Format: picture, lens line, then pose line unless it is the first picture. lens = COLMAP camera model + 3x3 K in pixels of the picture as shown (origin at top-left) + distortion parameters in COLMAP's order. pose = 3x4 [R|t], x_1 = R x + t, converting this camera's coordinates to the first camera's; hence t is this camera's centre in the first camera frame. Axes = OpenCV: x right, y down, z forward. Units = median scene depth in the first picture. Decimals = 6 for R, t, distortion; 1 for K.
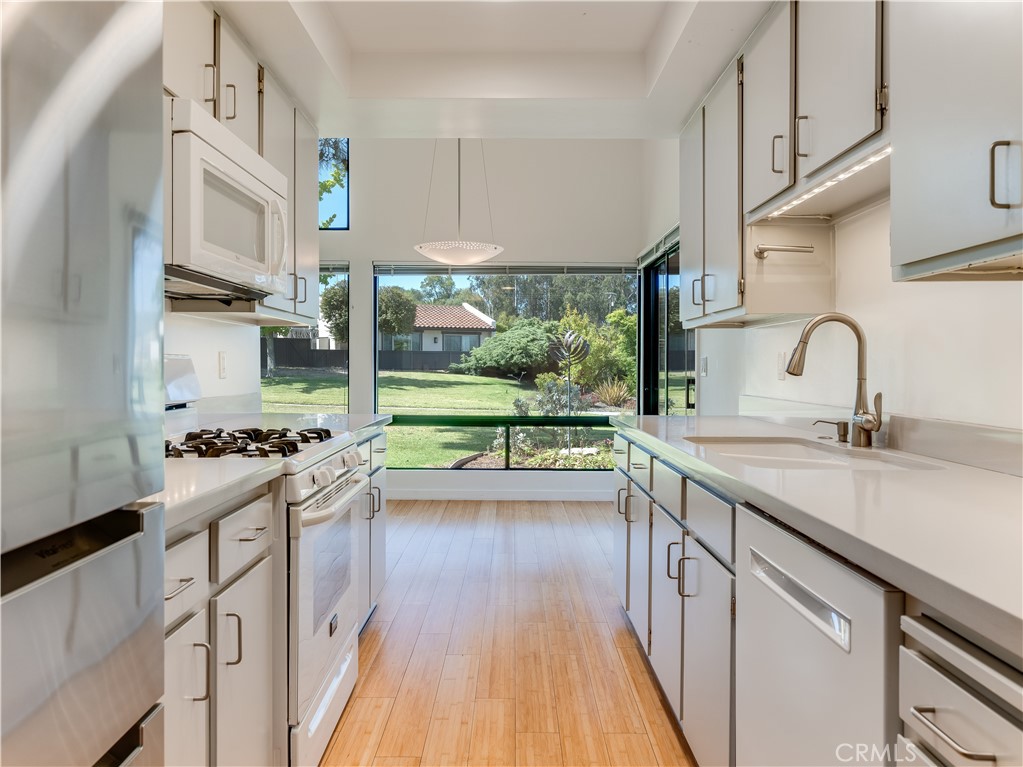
lens RADIAL K [[701.9, 0, 511.5], [0, 701.9, 383.5], [0, 0, 1]] dist [-0.009537, -0.000572]
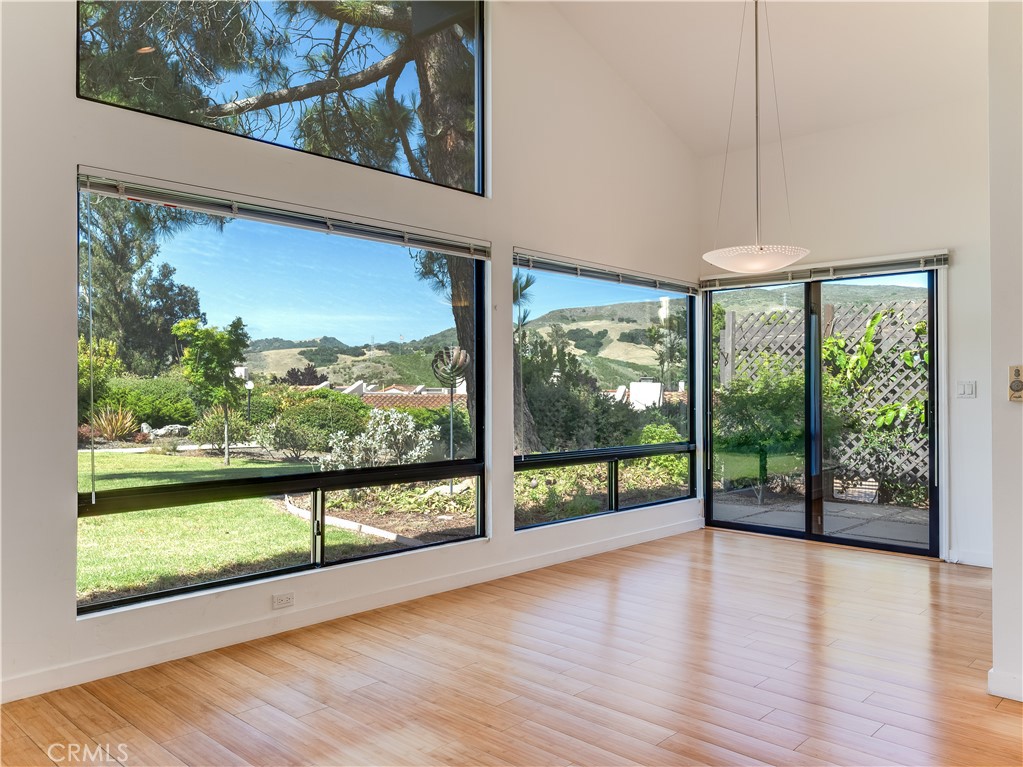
lens RADIAL K [[781.8, 0, 491.2], [0, 781.8, 380.5], [0, 0, 1]] dist [0.005083, 0.003519]
pose [[0.700264, 0.005584, 0.713862, -0.120947], [0.020205, 0.999414, -0.027638, -0.001899], [-0.713598, 0.033778, 0.699740, 0.068358]]
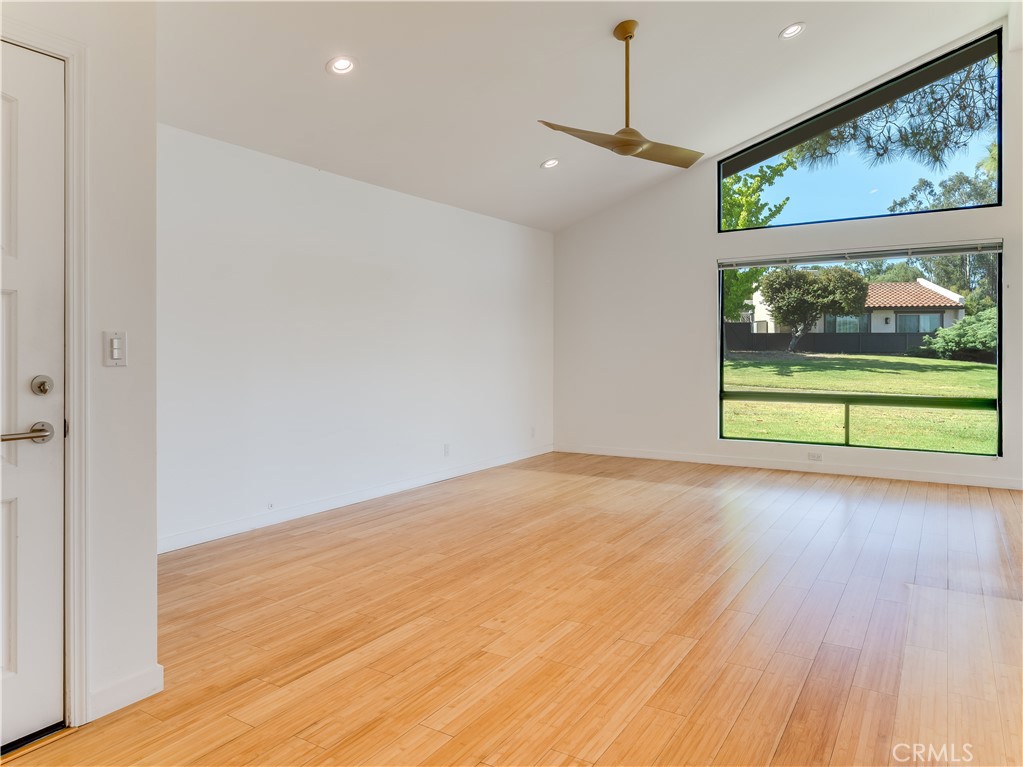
lens RADIAL K [[689.8, 0, 517.6], [0, 689.8, 349.7], [0, 0, 1]] dist [0.006676, 0.001285]
pose [[0.847862, -0.004711, -0.530195, -0.044442], [-0.008516, 0.999711, -0.022502, 0.000603], [0.530148, 0.023593, 0.847577, -0.022219]]
